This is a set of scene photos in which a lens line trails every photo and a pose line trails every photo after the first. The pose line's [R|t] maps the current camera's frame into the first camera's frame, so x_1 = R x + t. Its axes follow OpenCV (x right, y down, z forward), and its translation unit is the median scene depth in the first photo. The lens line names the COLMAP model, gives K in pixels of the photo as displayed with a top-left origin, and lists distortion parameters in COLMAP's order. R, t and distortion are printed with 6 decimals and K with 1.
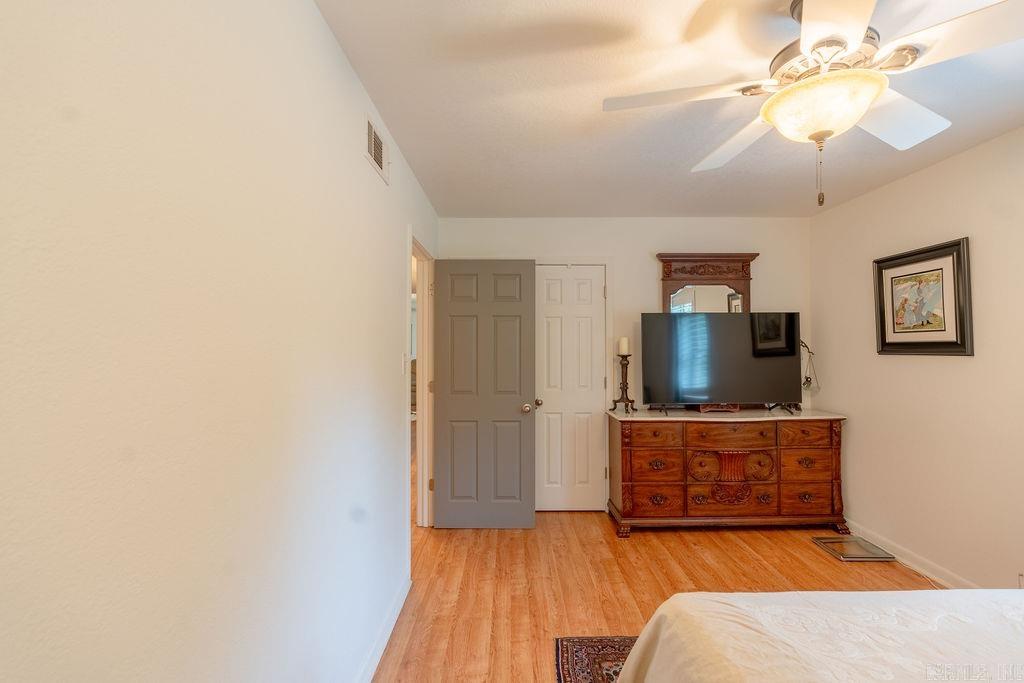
lens RADIAL K [[459.4, 0, 513.5], [0, 459.4, 341.1], [0, 0, 1]] dist [-0.011409, 0.004776]
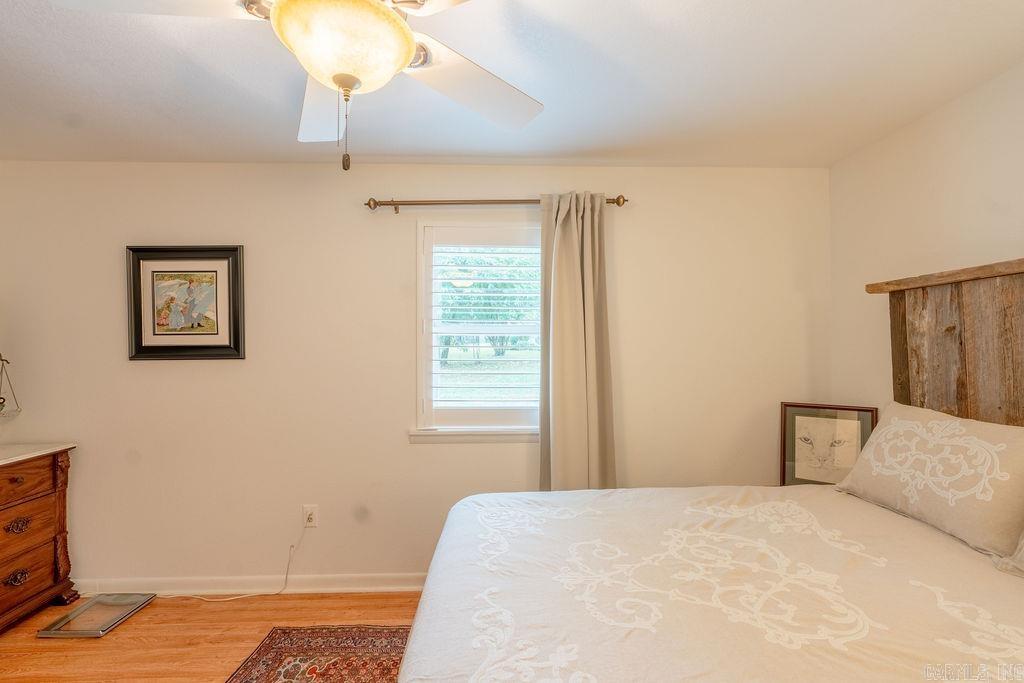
lens RADIAL K [[459.4, 0, 510.6], [0, 459.4, 342.4], [0, 0, 1]] dist [-0.011409, 0.004776]
pose [[-0.028706, 0.012898, 0.999505, -0.055393], [-0.006184, 0.999895, -0.013081, 0.003265], [-0.999569, -0.006556, -0.028623, 0.352538]]
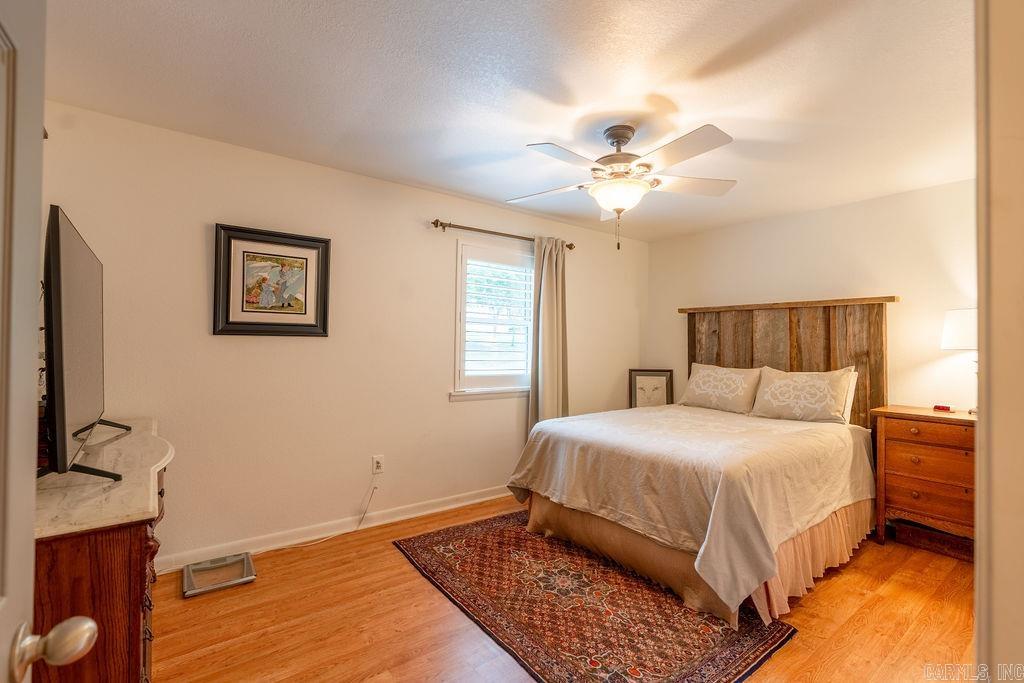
lens RADIAL K [[459.4, 0, 510.7], [0, 459.4, 344.3], [0, 0, 1]] dist [-0.011409, 0.004776]
pose [[-0.598733, -0.005263, 0.800932, -0.230886], [-0.023116, 0.999675, -0.010711, 0.045794], [-0.800615, -0.024927, -0.598660, 1.134277]]
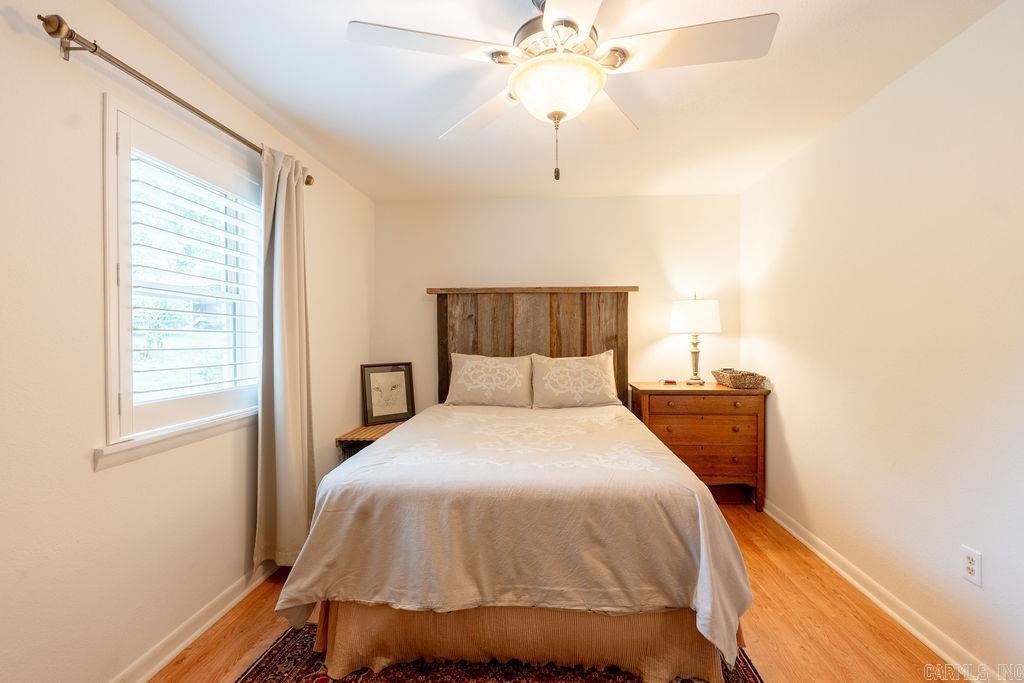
lens RADIAL K [[459.4, 0, 512.3], [0, 459.4, 340.8], [0, 0, 1]] dist [-0.011409, 0.004776]
pose [[-0.996211, 0.004095, 0.086868, 0.328592], [0.004137, 0.999991, 0.000300, 0.043044], [-0.086866, 0.000659, -0.996220, 1.006258]]
